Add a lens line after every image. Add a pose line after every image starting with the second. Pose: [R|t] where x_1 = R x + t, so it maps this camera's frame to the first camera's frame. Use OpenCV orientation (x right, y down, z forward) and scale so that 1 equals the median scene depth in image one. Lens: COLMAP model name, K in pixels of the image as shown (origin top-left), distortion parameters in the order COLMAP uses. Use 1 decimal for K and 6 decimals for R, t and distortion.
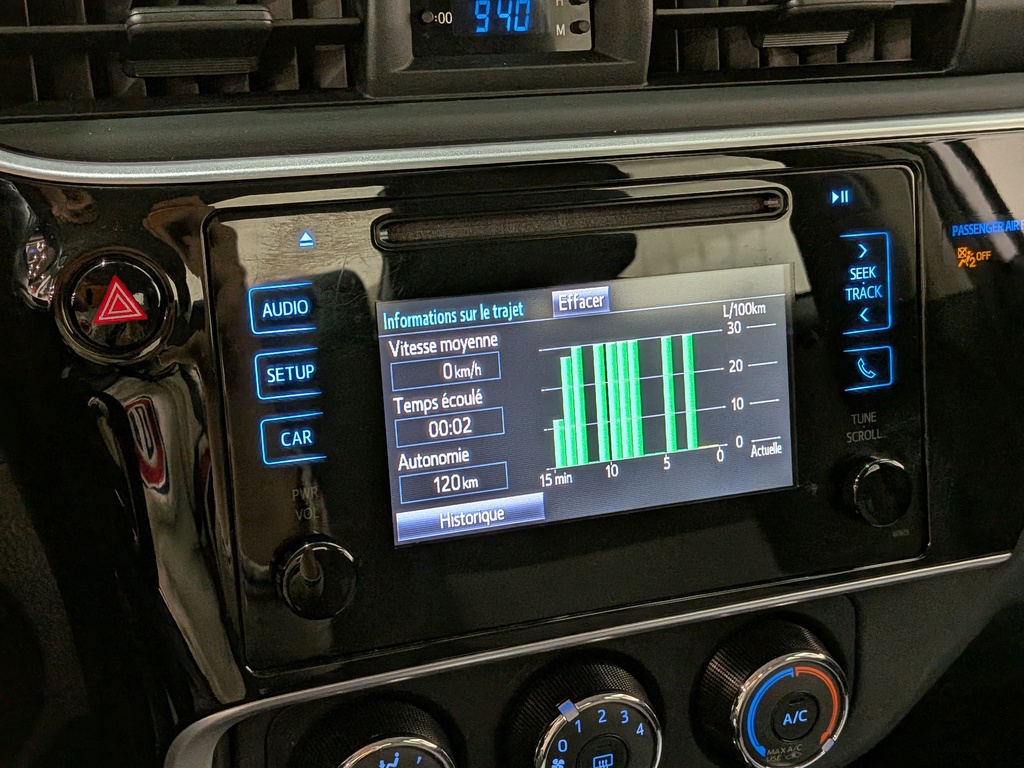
lens RADIAL K [[1505.4, 0, 501.3], [0, 1505.4, 402.5], [0, 0, 1]] dist [0.054445, 0.000000]
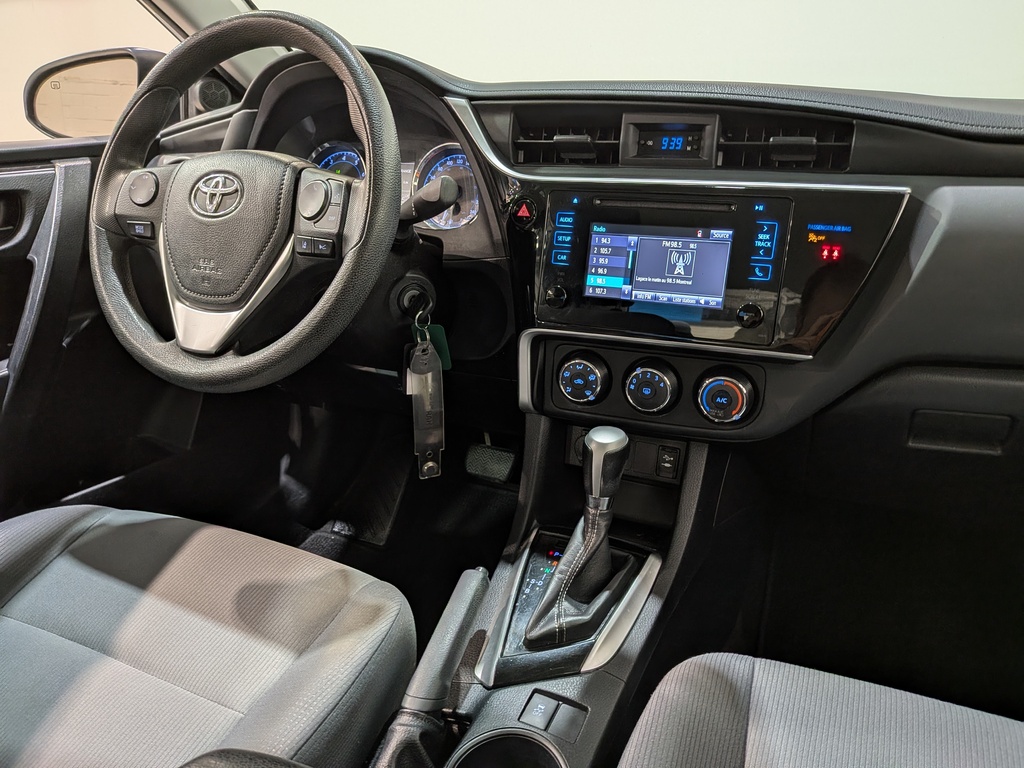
lens RADIAL K [[741.3, 0, 514.0], [0, 741.3, 393.2], [0, 0, 1]] dist [0.065250, -0.111515]
pose [[0.702329, 0.226460, -0.674871, 0.917815], [-0.247005, 0.966673, 0.067323, 0.215097], [0.667625, 0.119413, 0.734859, -0.280482]]
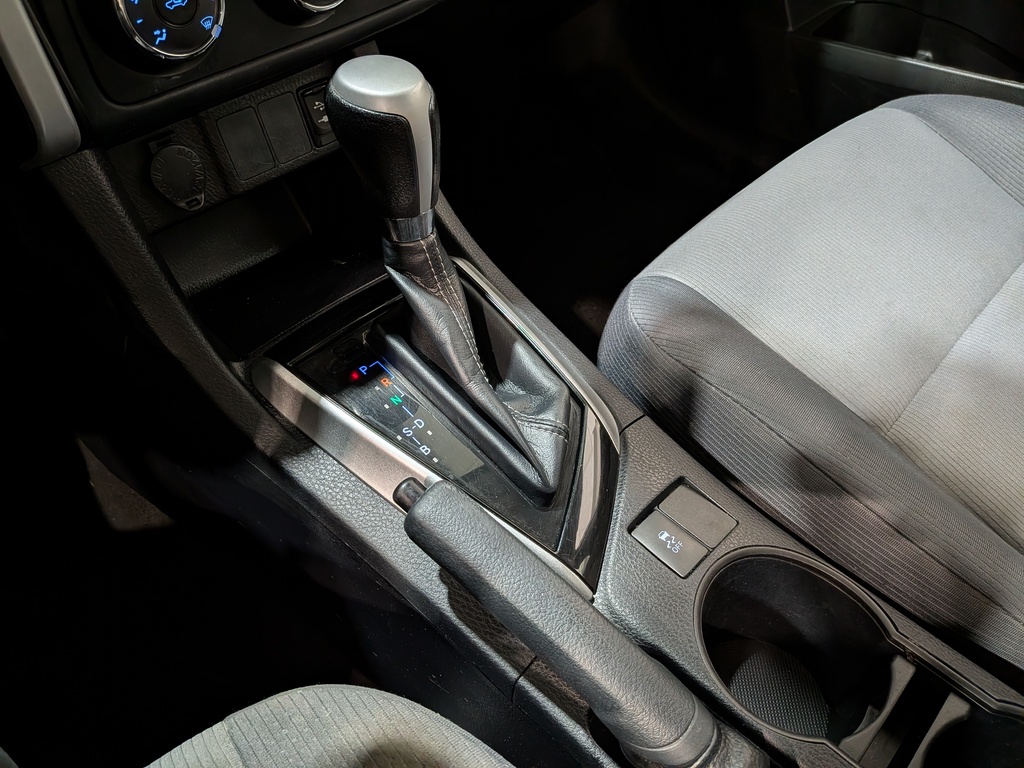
lens RADIAL K [[741.3, 0, 504.5], [0, 741.3, 393.9], [0, 0, 1]] dist [0.065250, -0.111515]
pose [[0.904883, -0.316500, 0.284630, -0.101275], [0.161153, 0.873633, 0.459123, 0.308685], [-0.393975, -0.369584, 0.841541, 0.233590]]
